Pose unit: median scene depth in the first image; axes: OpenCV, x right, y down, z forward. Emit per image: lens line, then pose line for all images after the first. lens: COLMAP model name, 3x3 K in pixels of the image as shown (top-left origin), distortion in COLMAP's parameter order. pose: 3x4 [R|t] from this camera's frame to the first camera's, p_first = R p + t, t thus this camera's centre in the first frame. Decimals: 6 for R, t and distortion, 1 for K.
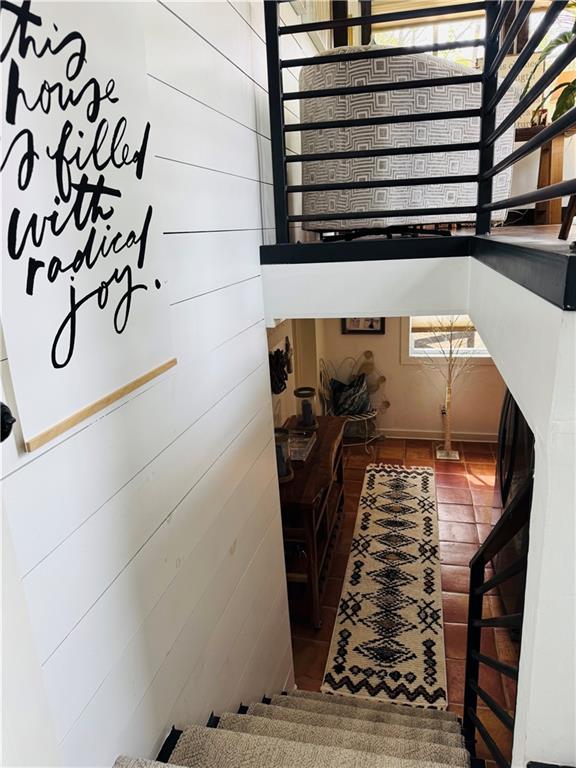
lens RADIAL K [[538.2, 0, 288.6], [0, 538.2, 383.5], [0, 0, 1]] dist [-0.007699, -0.003012]
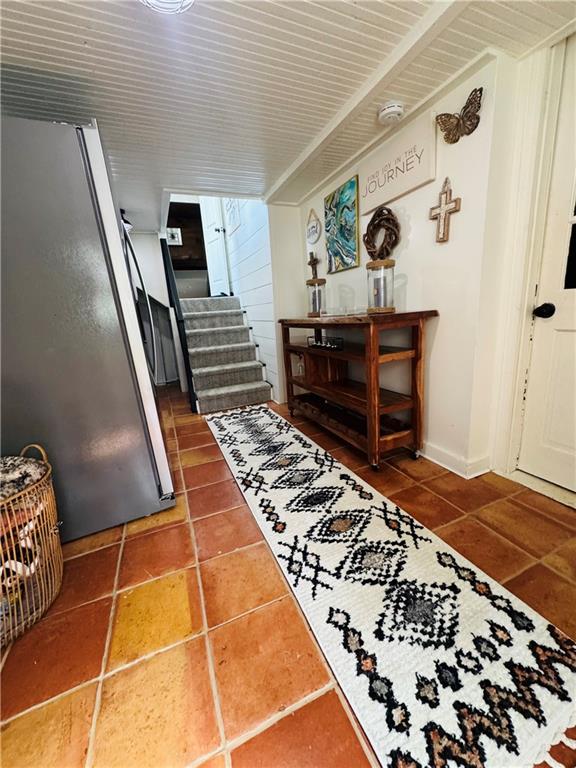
lens RADIAL K [[309.0, 0, 291.8], [0, 309.0, 384.2], [0, 0, 1]] dist [0.000186, 0.000005]
pose [[-0.795717, 0.243383, -0.554615, 0.440396], [-0.063488, 0.877146, 0.476008, -0.041615], [0.602331, 0.413980, -0.682508, 1.310166]]
